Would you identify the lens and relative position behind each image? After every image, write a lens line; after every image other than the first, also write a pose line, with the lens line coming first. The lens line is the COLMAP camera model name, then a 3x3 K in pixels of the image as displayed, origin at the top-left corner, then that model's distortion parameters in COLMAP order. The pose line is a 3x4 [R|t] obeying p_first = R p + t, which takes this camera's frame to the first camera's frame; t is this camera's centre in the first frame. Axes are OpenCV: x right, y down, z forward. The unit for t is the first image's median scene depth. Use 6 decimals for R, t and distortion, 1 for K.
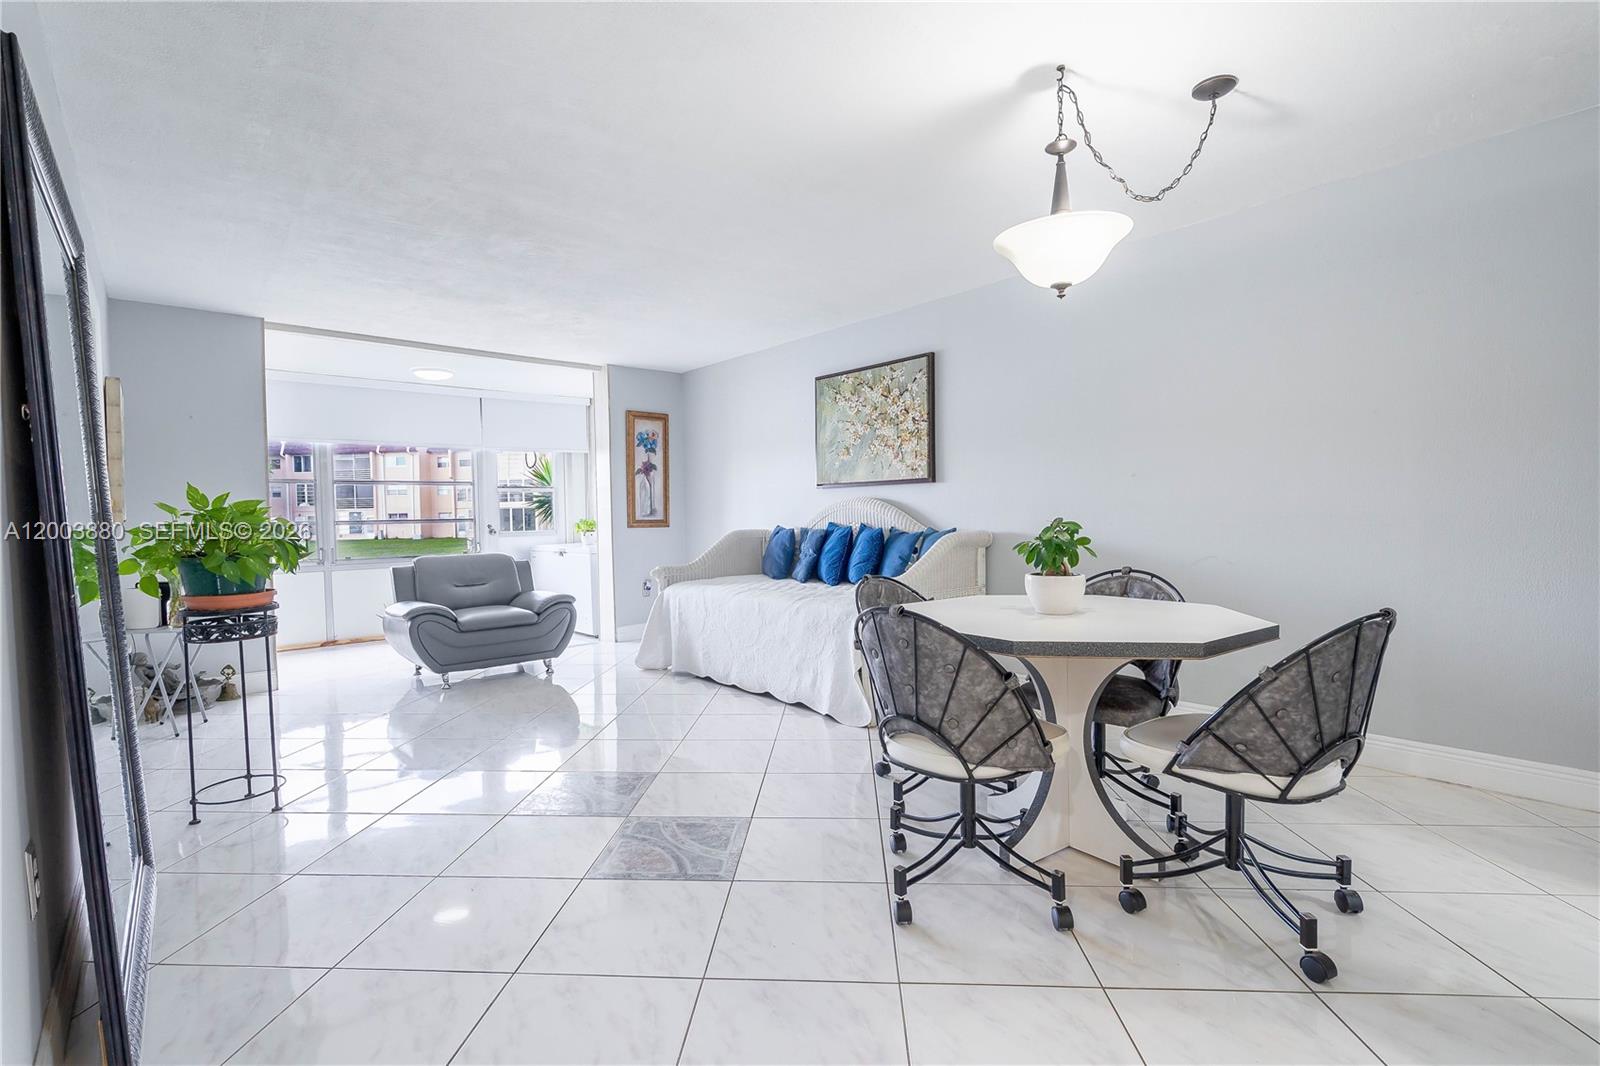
lens RADIAL K [[730.0, 0, 800.0], [0, 730.0, 533.0], [0, 0, 1]] dist [-0.000303, -0.000108]
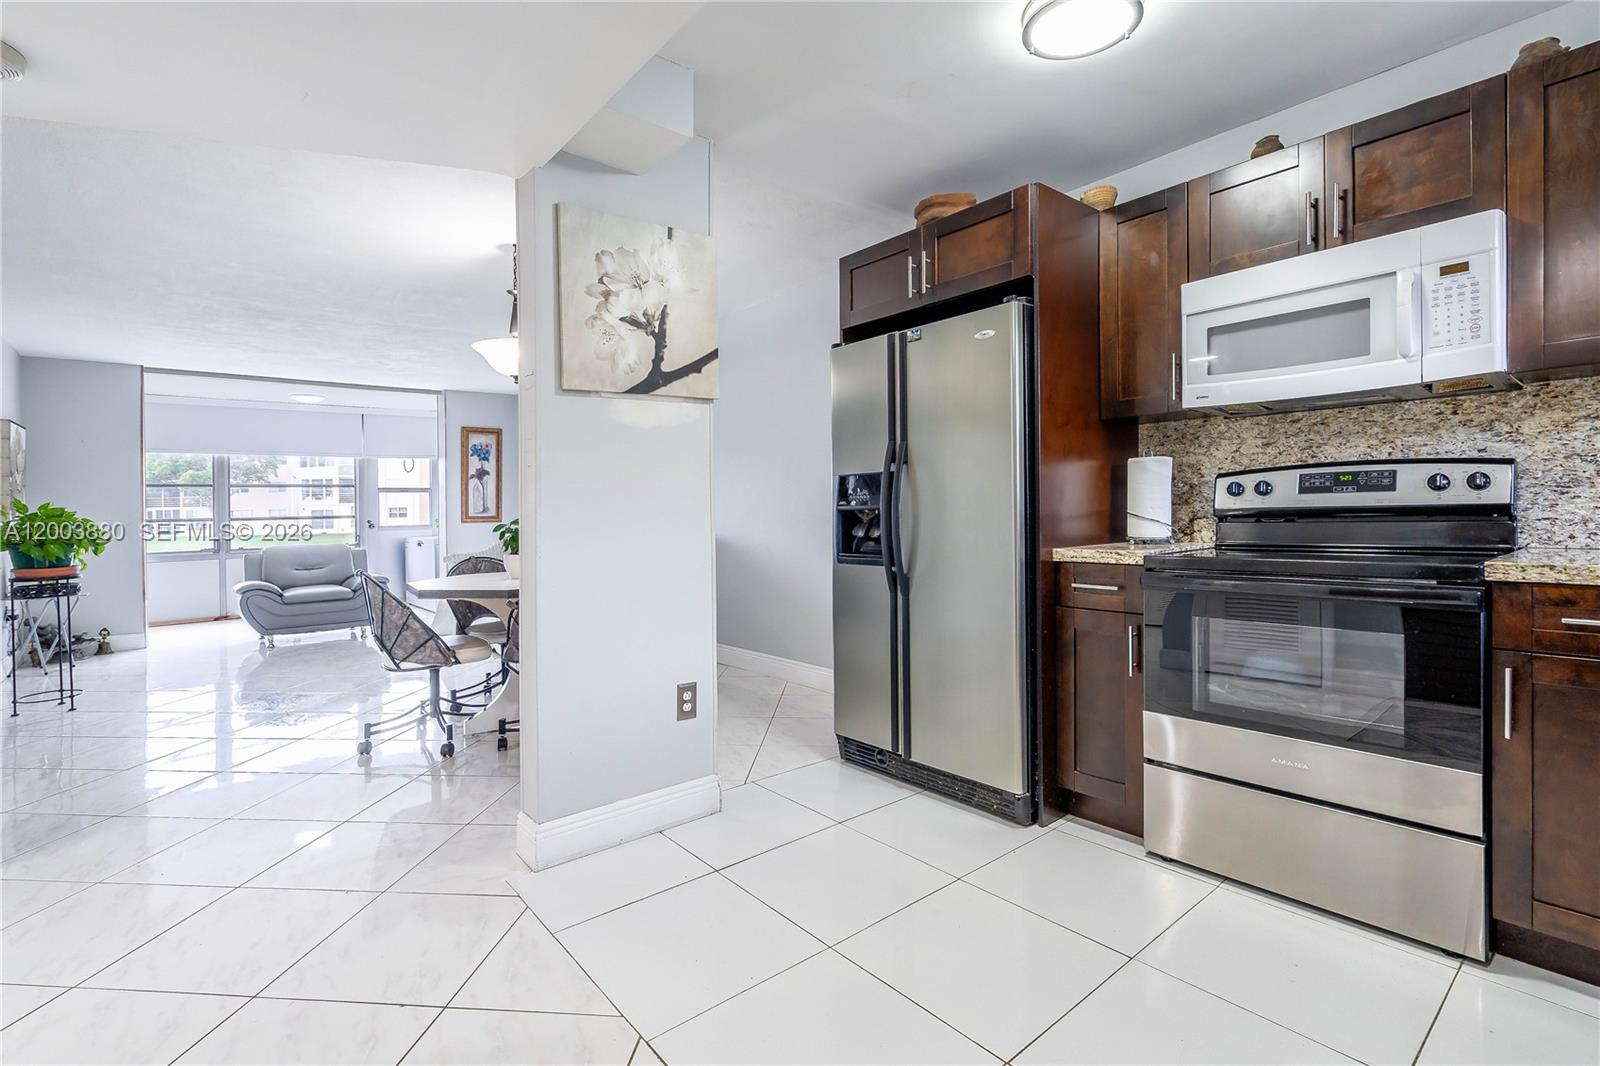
lens RADIAL K [[745.5, 0, 797.2], [0, 745.5, 502.4], [0, 0, 1]] dist [-0.001000, -0.000026]
pose [[0.999344, -0.004078, -0.035980, 0.460231], [0.002944, 0.999499, -0.031511, -0.000652], [0.036091, 0.031385, 0.998856, -0.276780]]
